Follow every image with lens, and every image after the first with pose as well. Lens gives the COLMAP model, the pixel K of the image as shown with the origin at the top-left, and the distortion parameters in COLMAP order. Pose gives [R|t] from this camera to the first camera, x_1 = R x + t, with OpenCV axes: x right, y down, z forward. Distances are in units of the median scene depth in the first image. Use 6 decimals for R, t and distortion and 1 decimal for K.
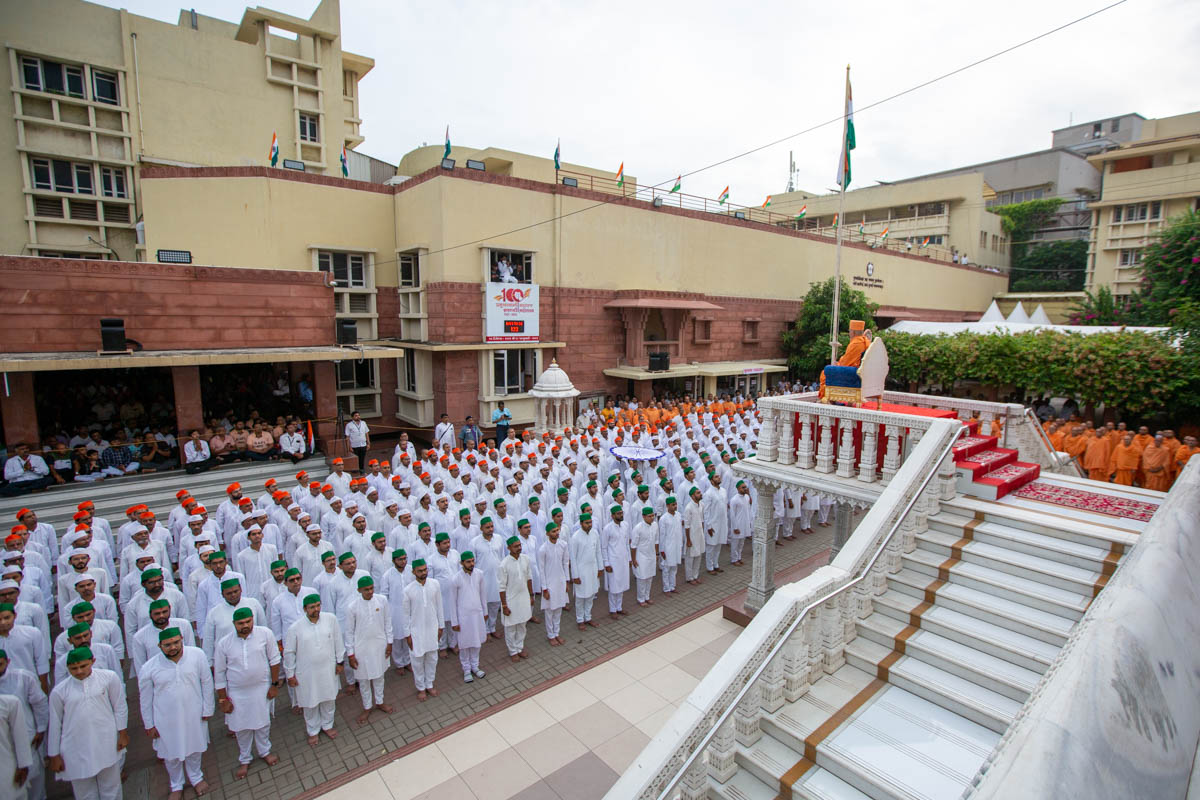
lens RADIAL K [[594.1, 0, 652.4], [0, 594.1, 398.3], [0, 0, 1]] dist [-0.045209, 0.023707]
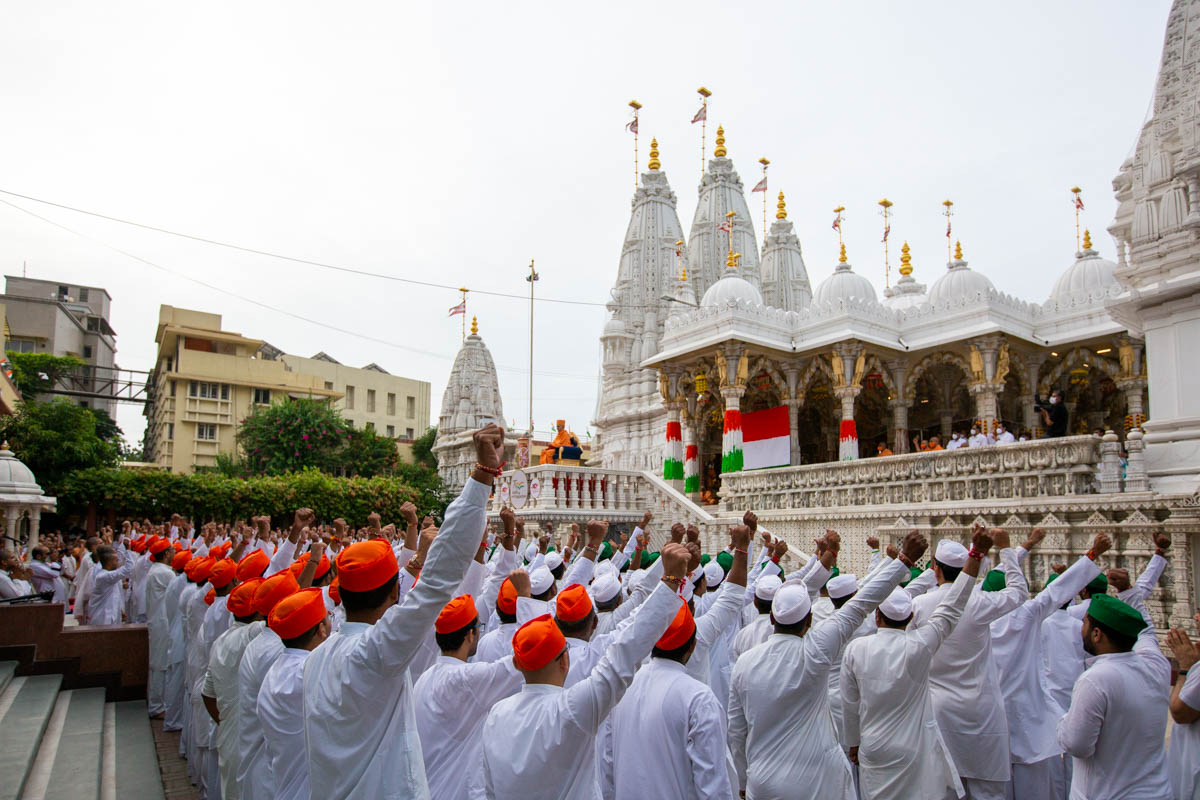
lens RADIAL K [[726.8, 0, 597.5], [0, 726.8, 482.2], [0, 0, 1]] dist [-0.051799, 0.045730]
pose [[0.147447, 0.068110, 0.986722, -0.636695], [0.123278, 0.988581, -0.086659, 0.087029], [-0.981357, 0.134418, 0.137367, 0.263831]]
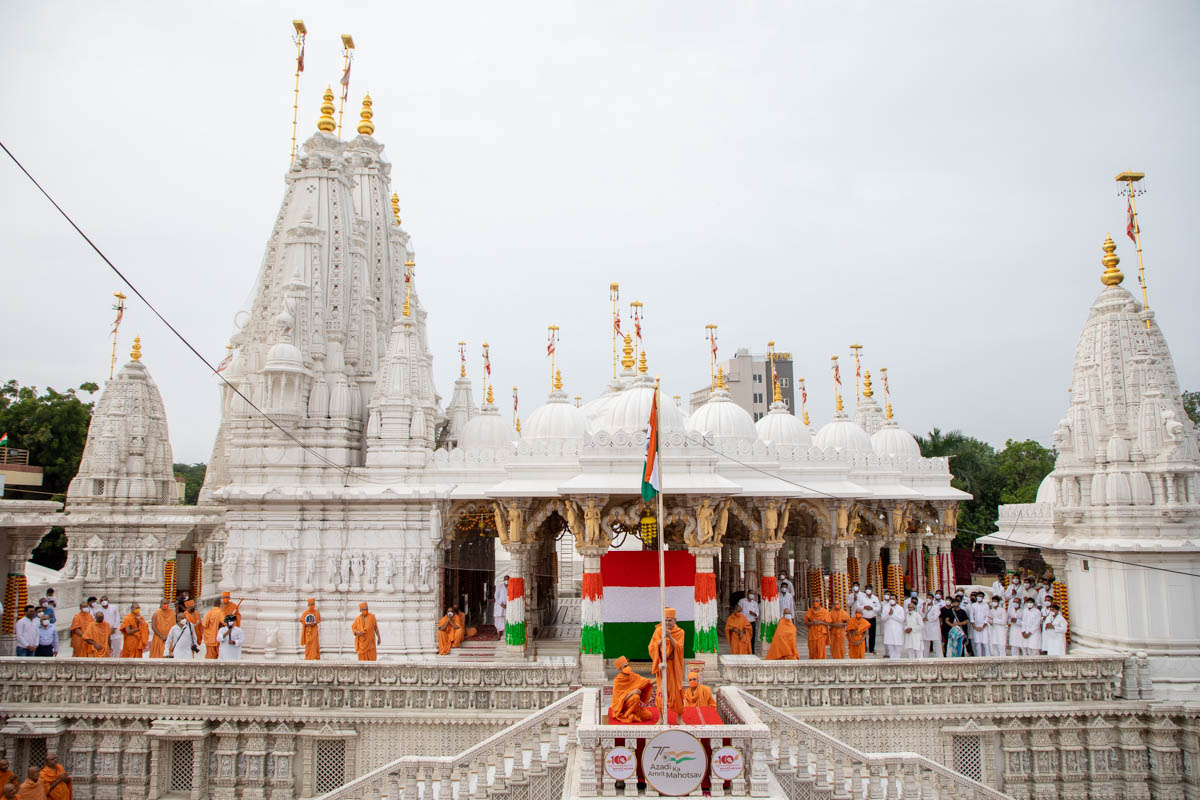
lens RADIAL K [[814.4, 0, 586.8], [0, 814.4, 396.0], [0, 0, 1]] dist [-0.092004, 0.038079]
pose [[-0.723072, 0.088887, 0.685029, -0.230597], [0.082072, 0.995717, -0.042571, -0.199823], [-0.685879, 0.025440, -0.727270, 0.857982]]
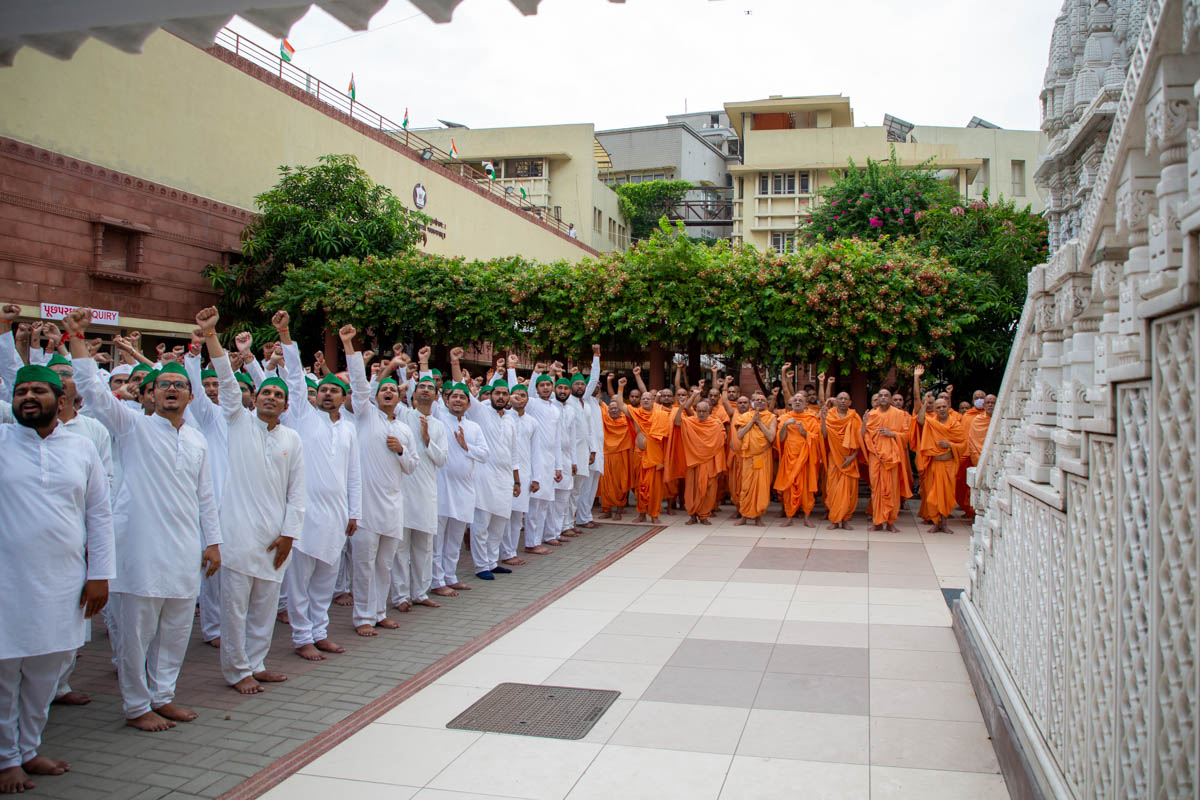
lens RADIAL K [[867.9, 0, 699.9], [0, 867.9, 359.5], [0, 0, 1]] dist [-0.054889, 0.007689]
pose [[0.805465, 0.027670, 0.591997, 0.187350], [0.068449, 0.987881, -0.139305, 0.085216], [-0.588677, 0.152727, 0.793810, 0.410982]]
